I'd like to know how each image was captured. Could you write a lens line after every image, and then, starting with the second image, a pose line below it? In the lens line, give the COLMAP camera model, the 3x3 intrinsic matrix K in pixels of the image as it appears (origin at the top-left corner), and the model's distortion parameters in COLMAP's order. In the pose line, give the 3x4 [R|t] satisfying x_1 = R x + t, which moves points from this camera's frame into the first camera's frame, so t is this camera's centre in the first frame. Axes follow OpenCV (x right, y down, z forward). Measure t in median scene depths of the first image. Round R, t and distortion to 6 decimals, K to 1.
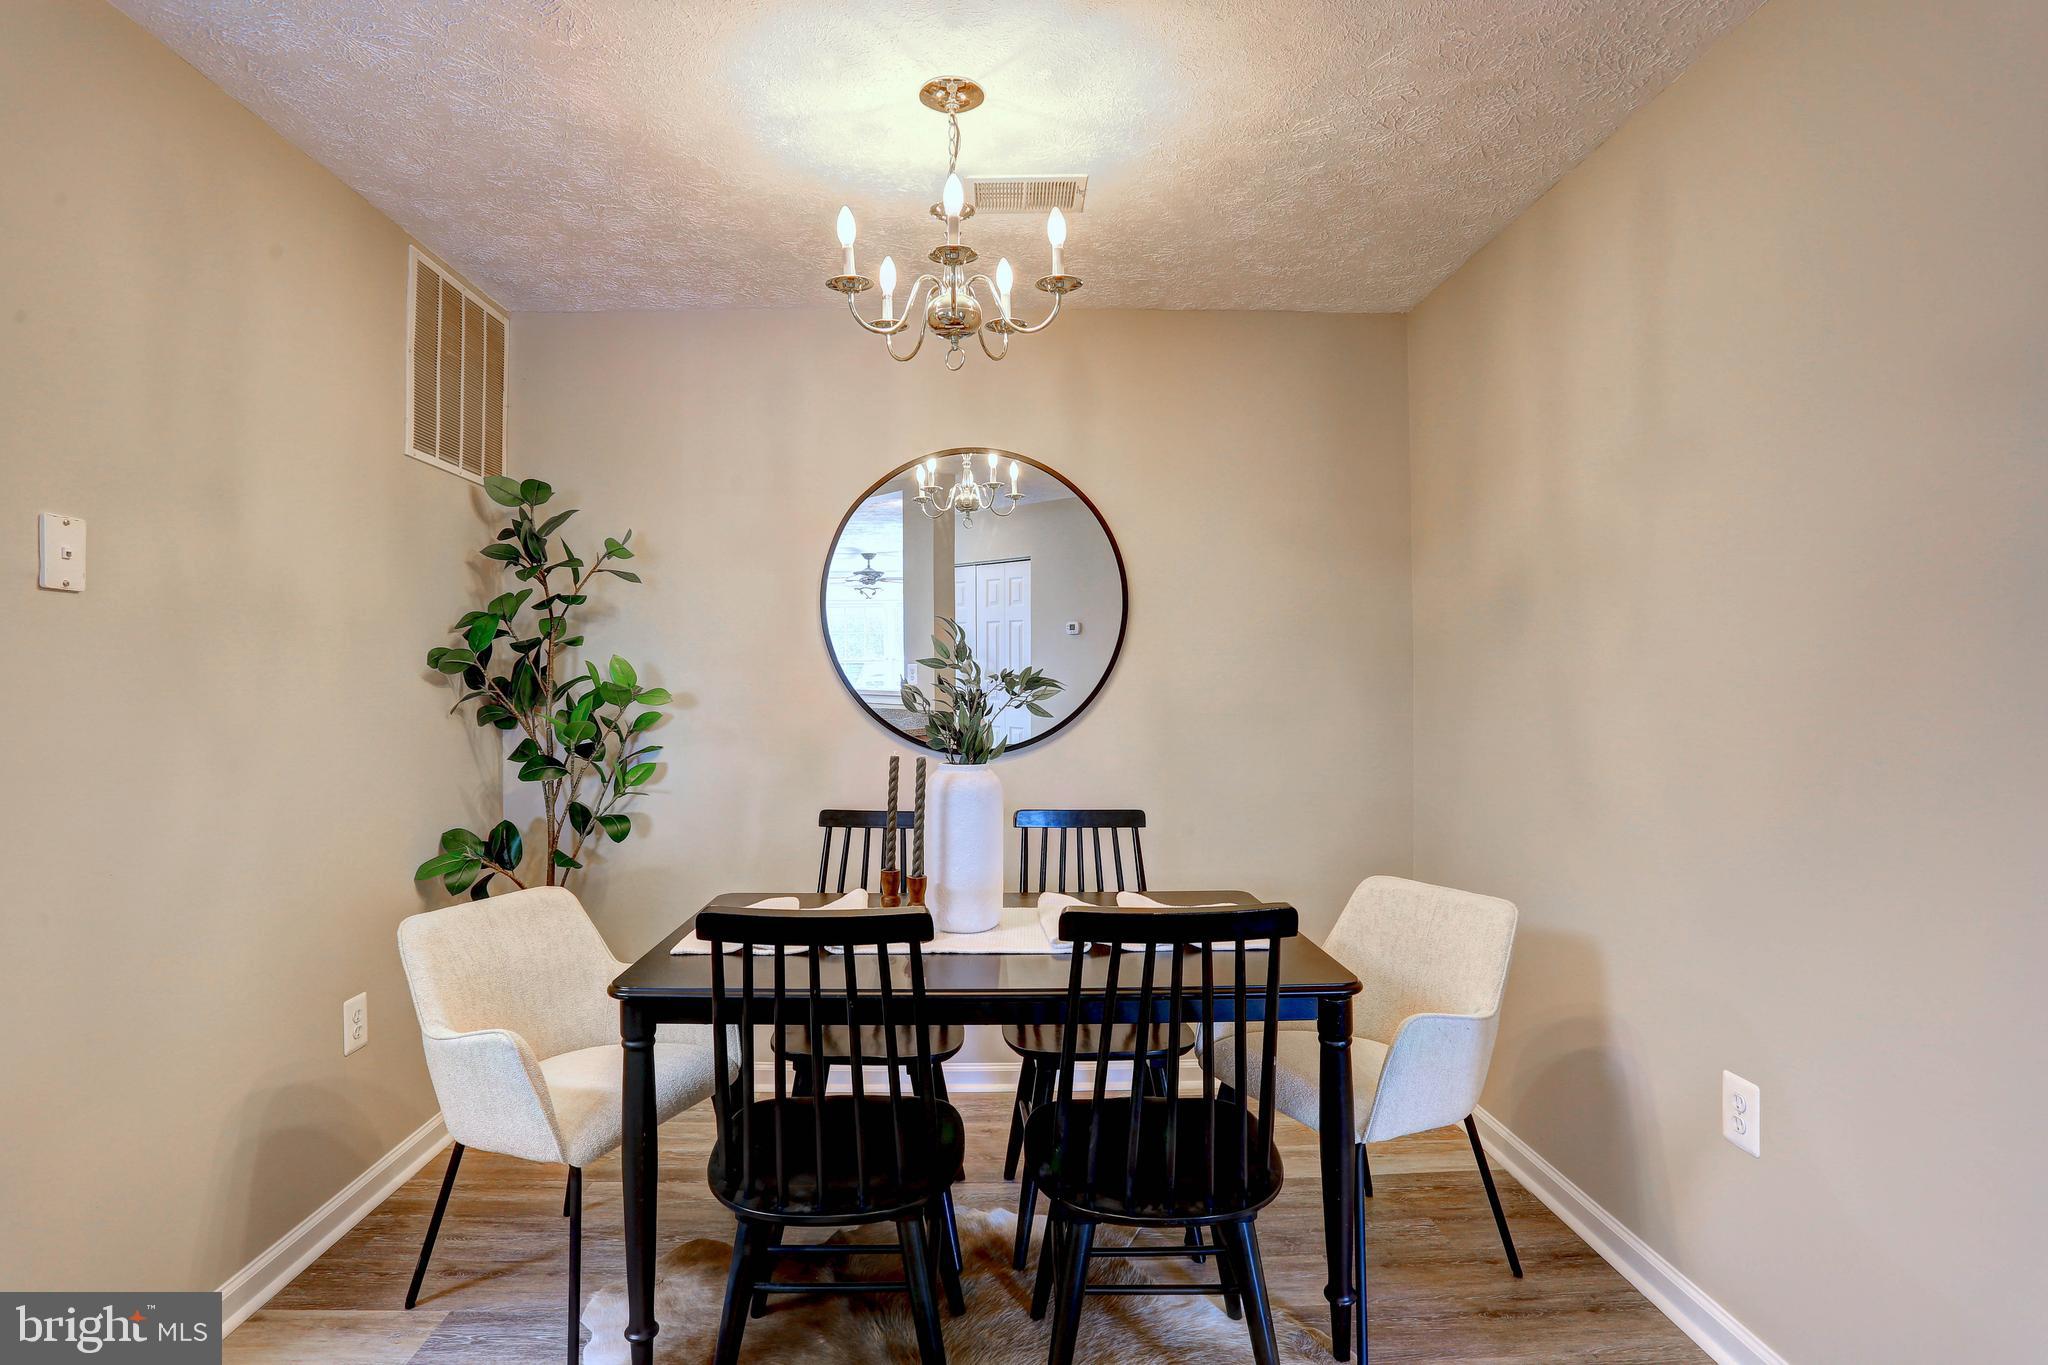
lens RADIAL K [[1009.1, 0, 1000.3], [0, 1009.1, 674.2], [0, 0, 1]] dist [-0.063463, 0.022979]
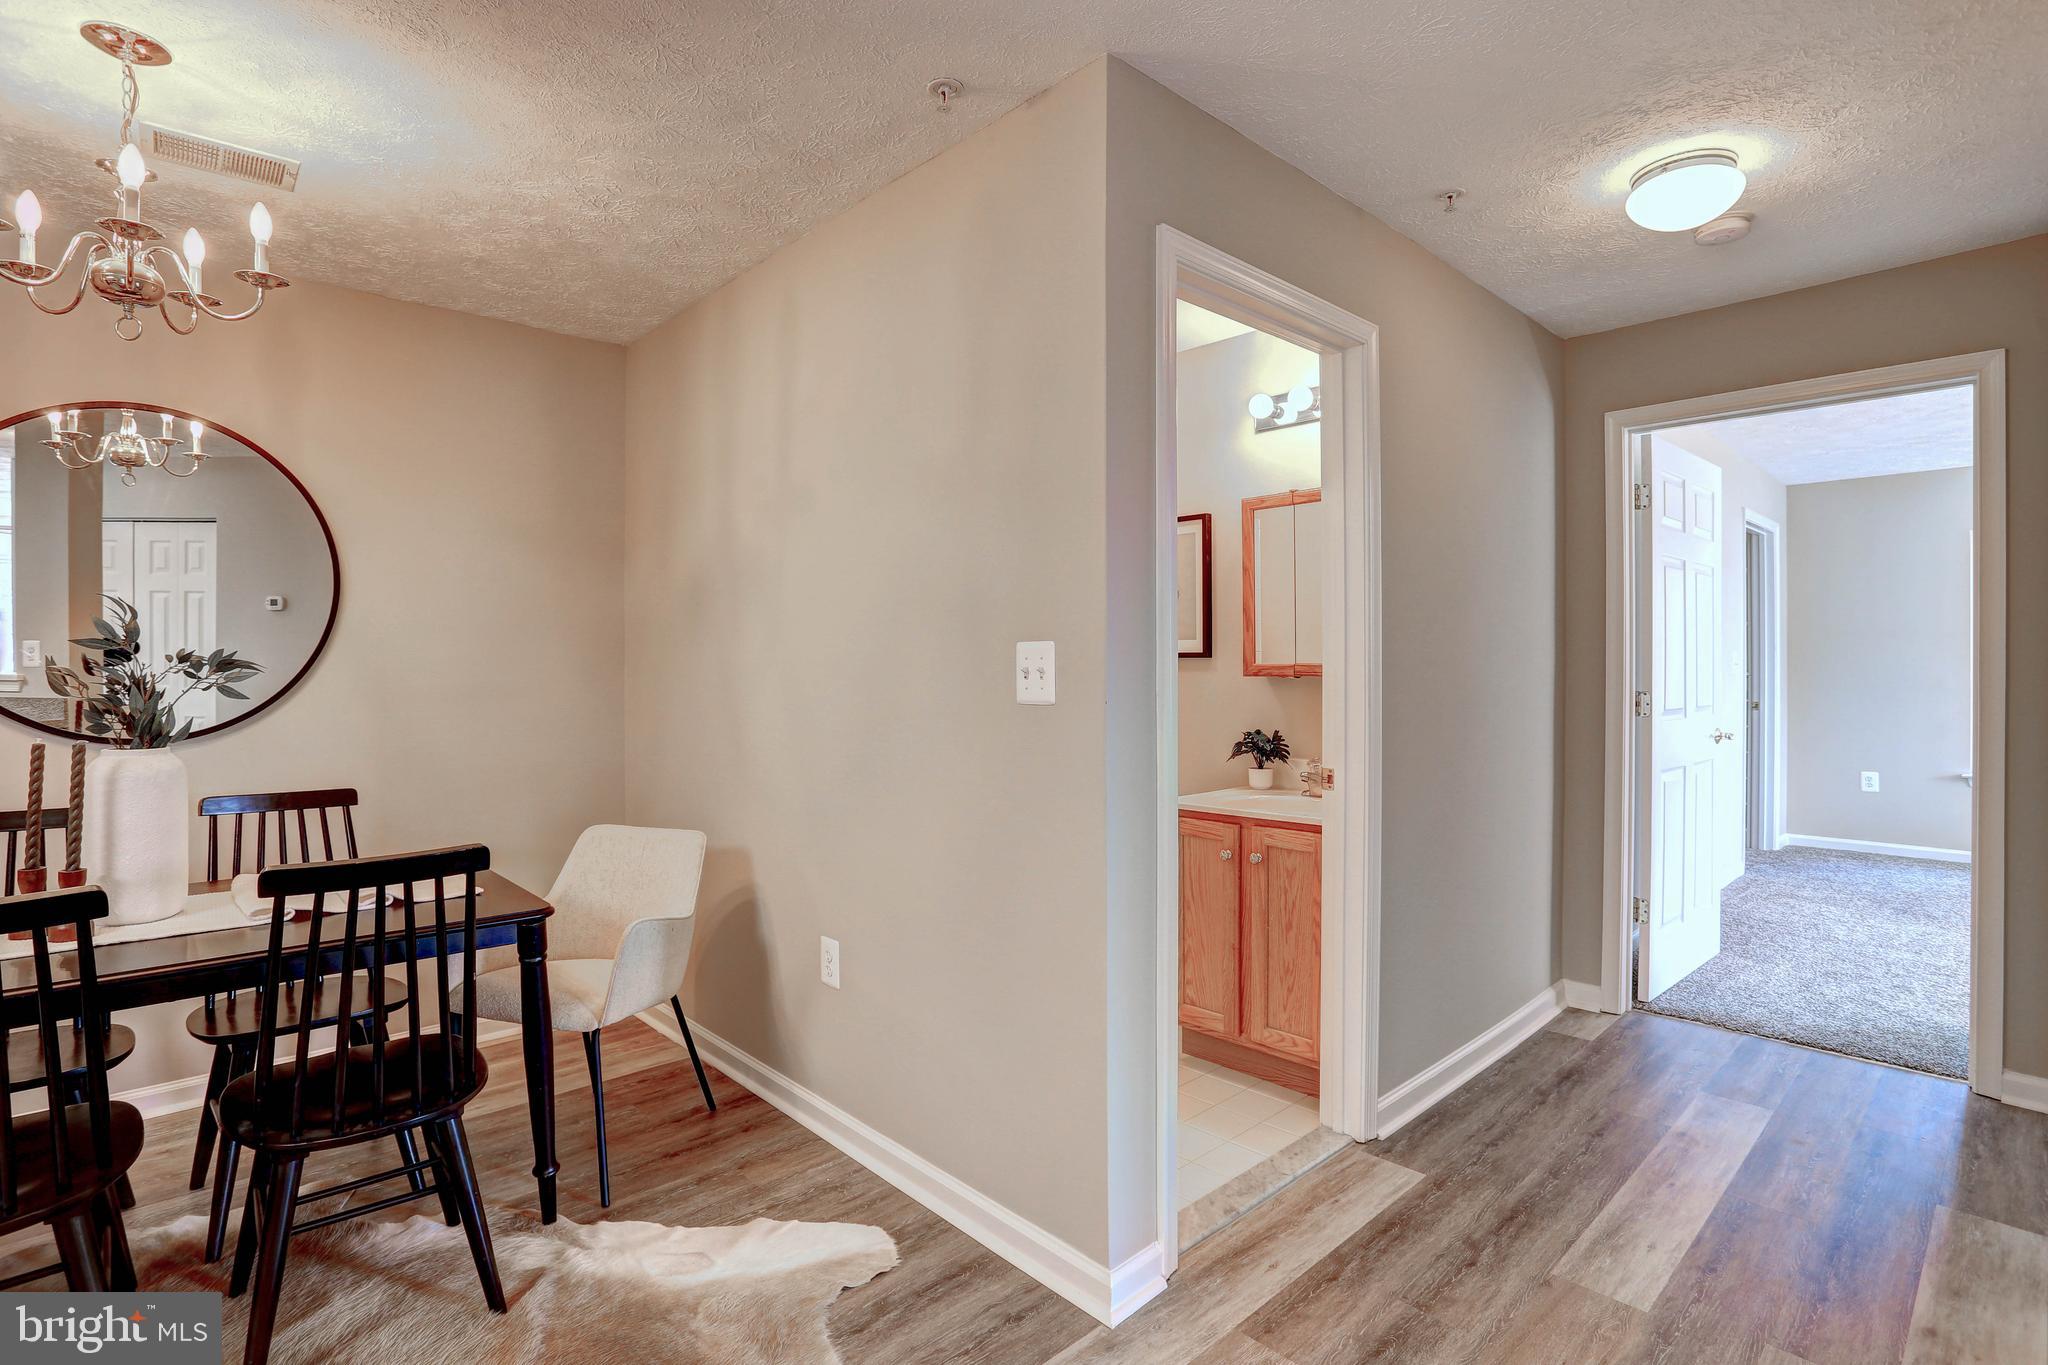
lens RADIAL K [[999.0, 0, 1010.8], [0, 999.0, 664.9], [0, 0, 1]] dist [-0.062751, 0.023884]
pose [[0.751645, 0.002697, 0.659563, -0.015077], [-0.007326, 0.999964, 0.004260, -0.001365], [-0.659528, -0.008034, 0.751637, -0.236378]]
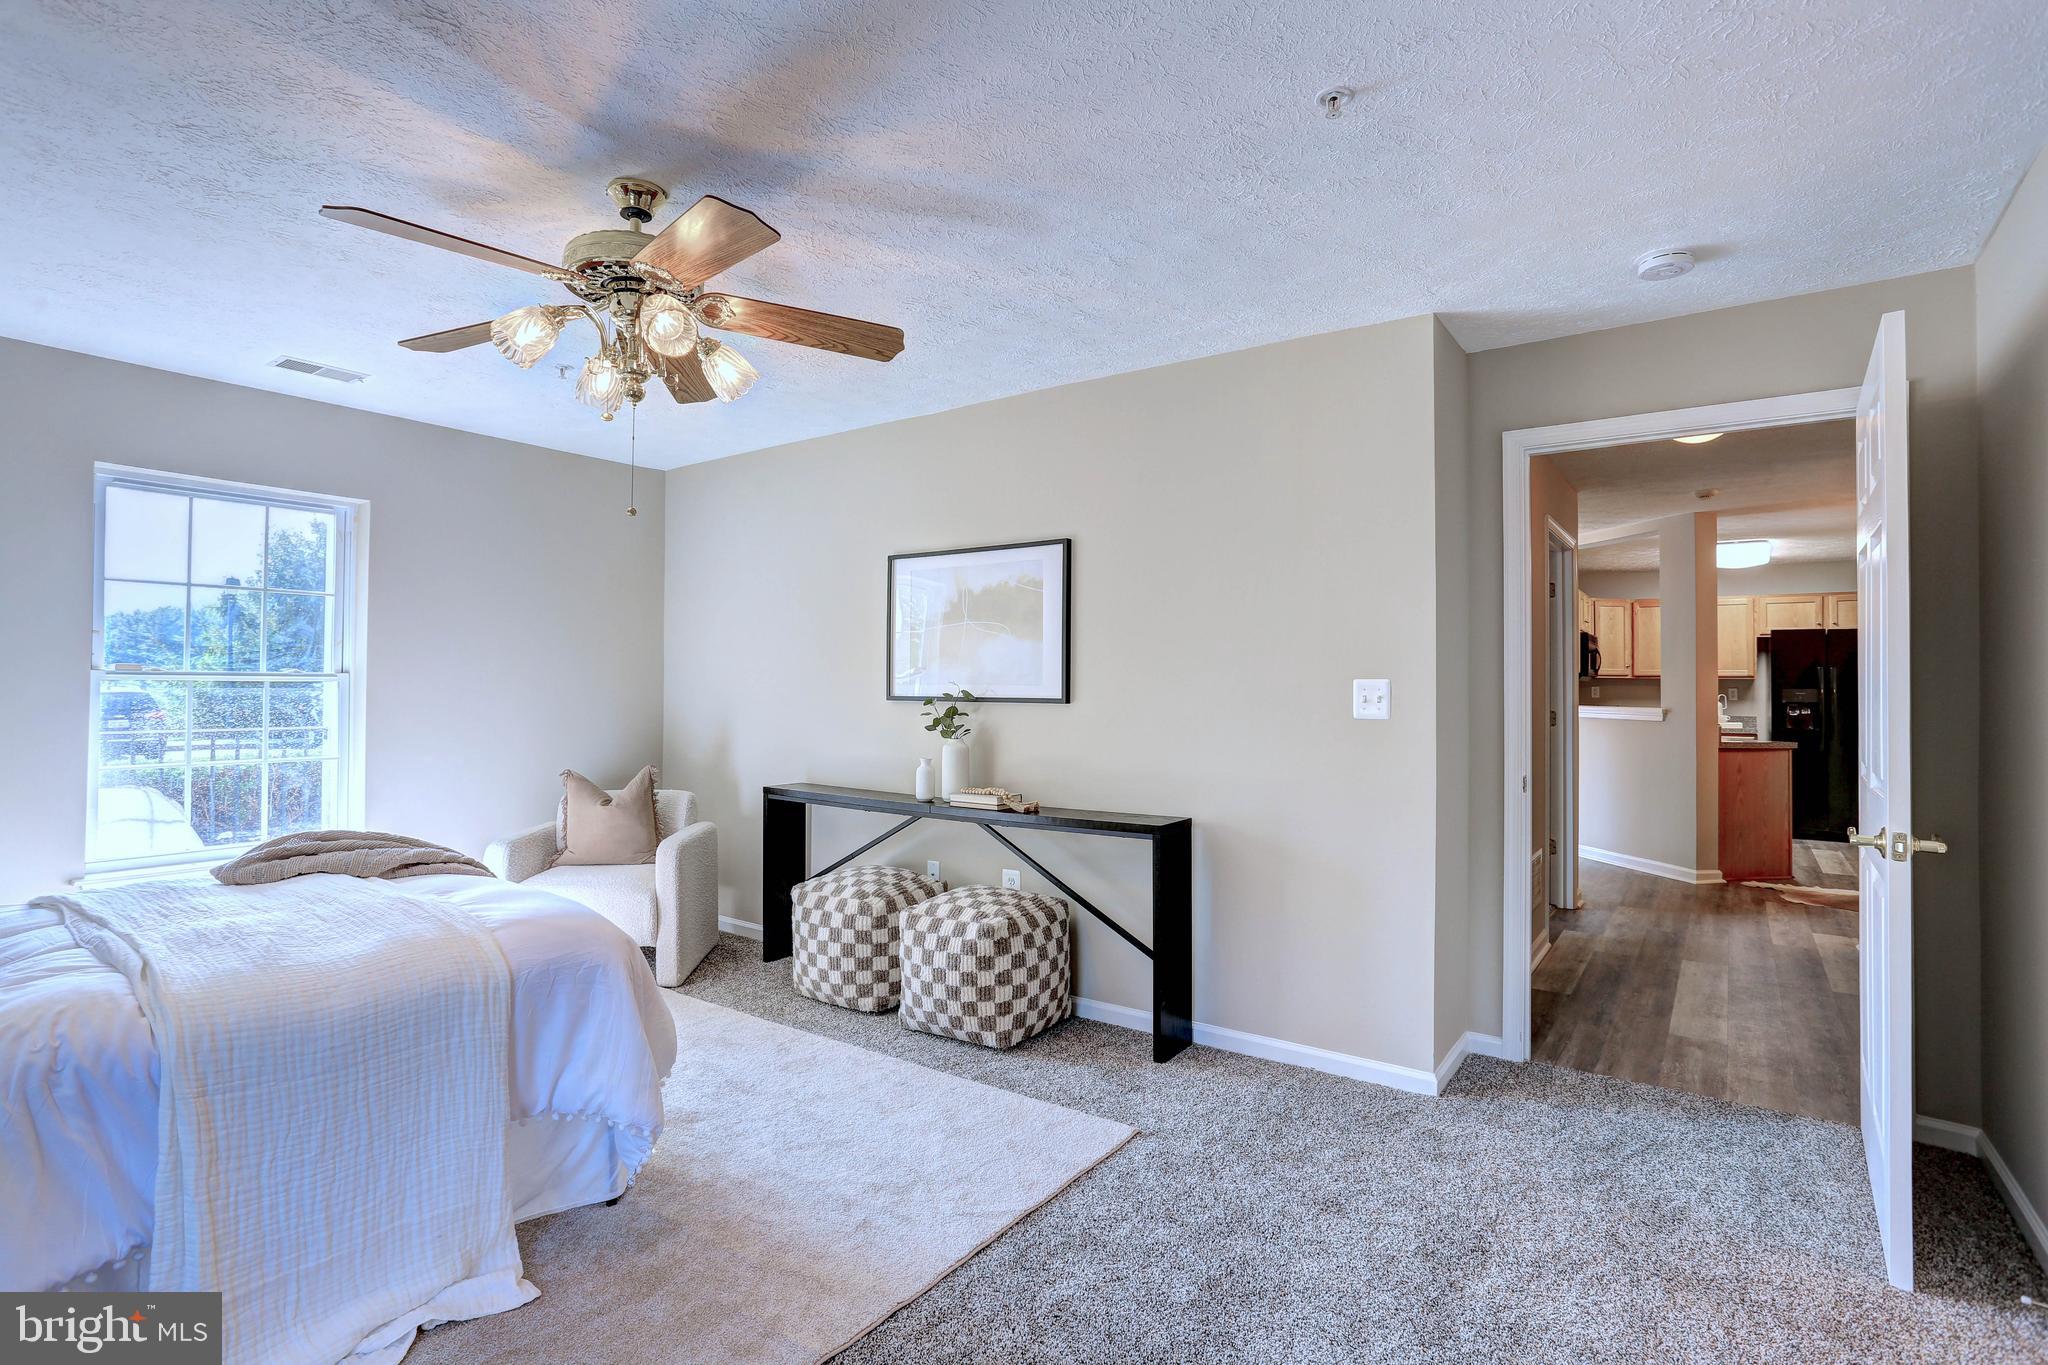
lens RADIAL K [[1009.1, 0, 1000.3], [0, 1009.1, 674.2], [0, 0, 1]] dist [-0.063463, 0.022979]
pose [[-0.601450, -0.007583, -0.798875, 3.037733], [0.000407, 0.999952, -0.009798, -0.007102], [0.798910, -0.006218, -0.601418, 0.089701]]
